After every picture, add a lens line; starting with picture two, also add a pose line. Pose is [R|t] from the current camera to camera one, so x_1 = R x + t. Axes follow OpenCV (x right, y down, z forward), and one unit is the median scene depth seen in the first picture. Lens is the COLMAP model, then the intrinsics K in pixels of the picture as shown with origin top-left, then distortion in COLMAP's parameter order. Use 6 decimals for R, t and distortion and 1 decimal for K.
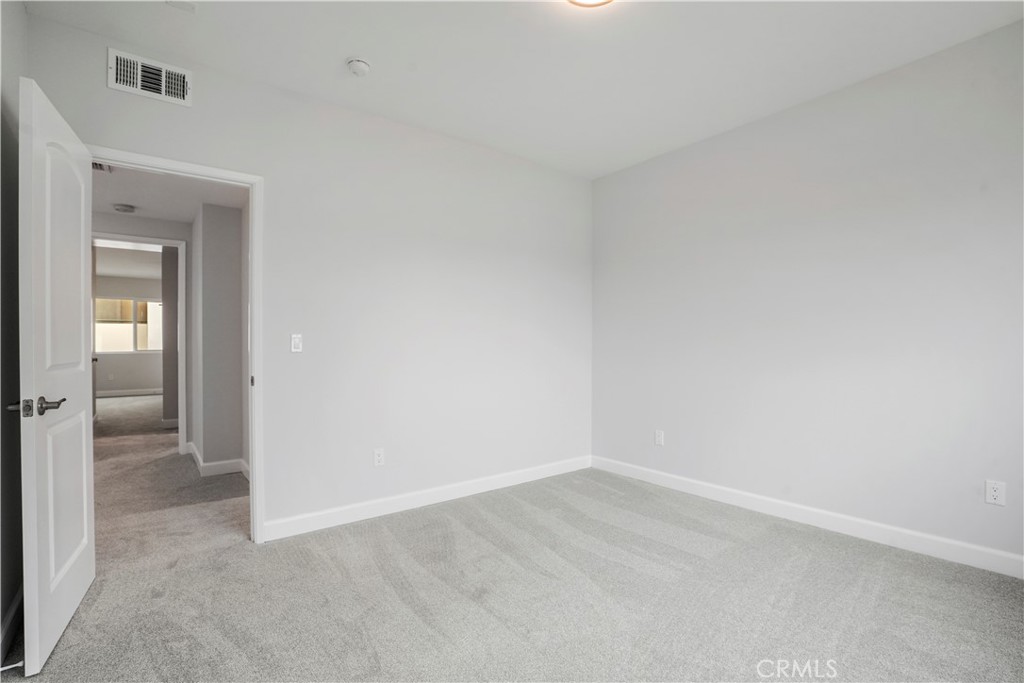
lens RADIAL K [[474.4, 0, 500.8], [0, 474.4, 340.4], [0, 0, 1]] dist [-0.056779, 0.020852]
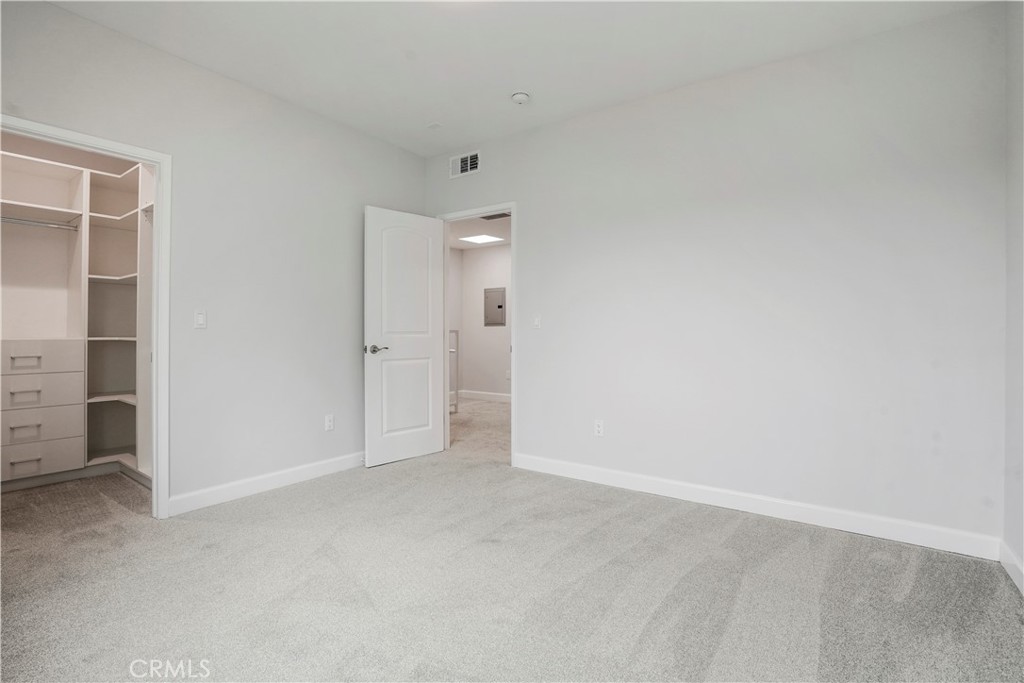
lens RADIAL K [[474.4, 0, 500.8], [0, 474.4, 340.4], [0, 0, 1]] dist [-0.056779, 0.020852]
pose [[0.278226, 0.005712, -0.960499, 0.796993], [-0.000964, 0.999983, 0.005667, 0.051631], [0.960515, -0.000651, 0.278227, 0.563450]]
